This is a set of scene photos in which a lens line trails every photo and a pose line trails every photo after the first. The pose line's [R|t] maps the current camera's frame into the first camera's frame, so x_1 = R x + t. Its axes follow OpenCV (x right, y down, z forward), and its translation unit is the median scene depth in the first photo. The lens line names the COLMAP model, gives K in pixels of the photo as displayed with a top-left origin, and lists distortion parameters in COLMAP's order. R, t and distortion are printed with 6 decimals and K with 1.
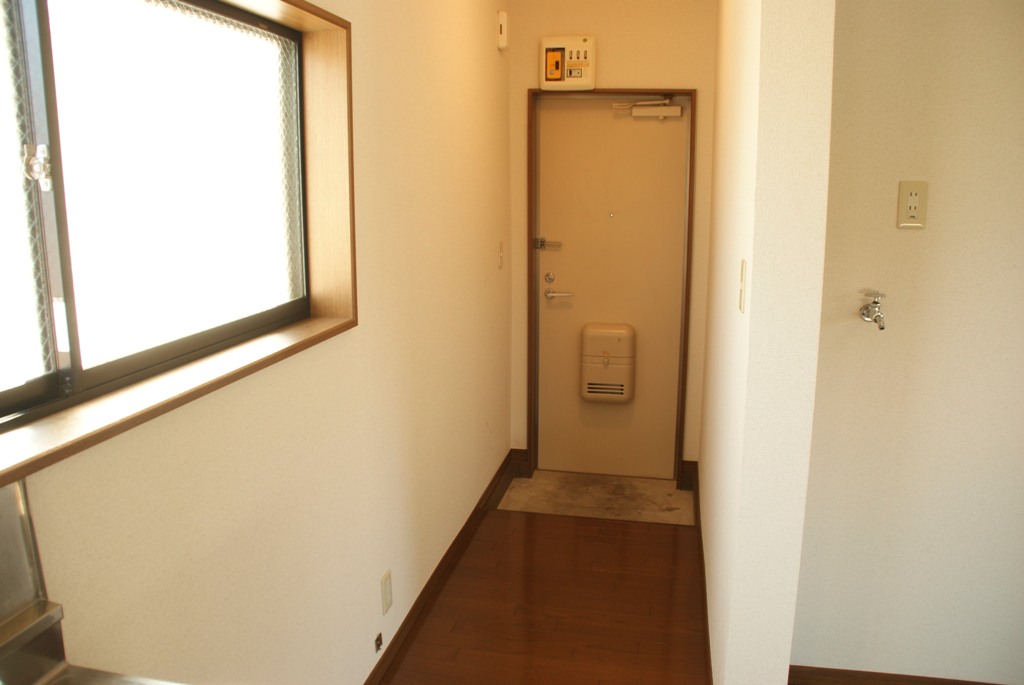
lens RADIAL K [[815.5, 0, 511.6], [0, 815.5, 341.0], [0, 0, 1]] dist [-0.108123, 0.008909]
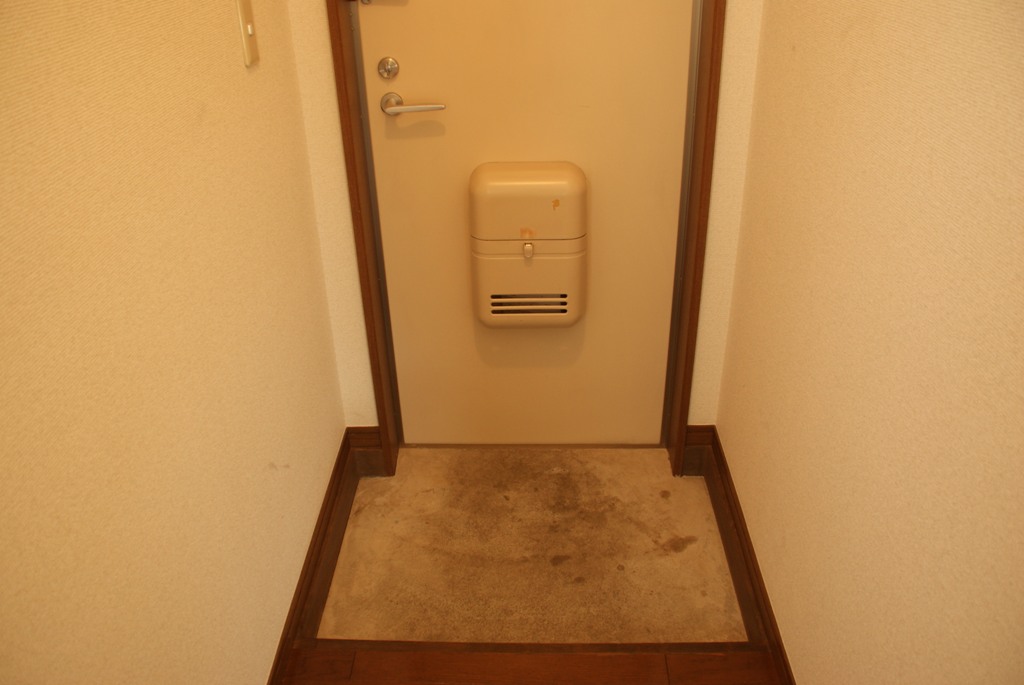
lens RADIAL K [[815.5, 0, 512.7], [0, 815.5, 345.0], [0, 0, 1]] dist [-0.108123, 0.008909]
pose [[0.983371, -0.111648, 0.143232, 0.035763], [0.062128, 0.947930, 0.312359, -0.069995], [-0.170648, -0.298266, 0.939104, 0.560231]]
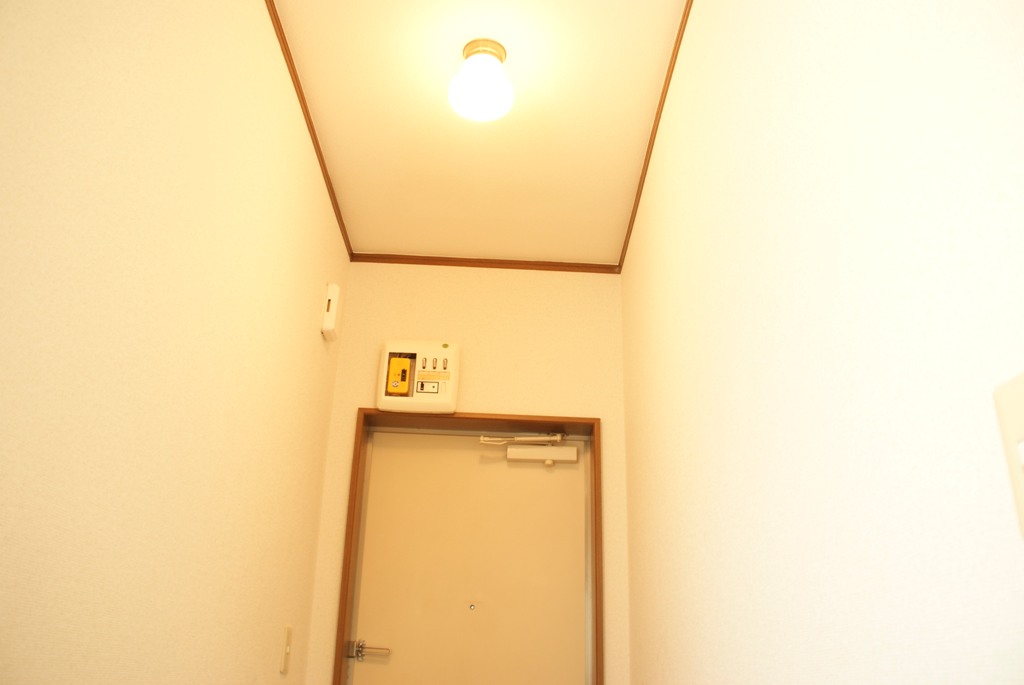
lens RADIAL K [[815.5, 0, 508.6], [0, 815.5, 345.7], [0, 0, 1]] dist [-0.108123, 0.008909]
pose [[0.976752, 0.109174, 0.184488, 0.011690], [0.014150, 0.825891, -0.563652, 0.033374], [-0.213903, 0.553159, 0.805147, 0.378835]]
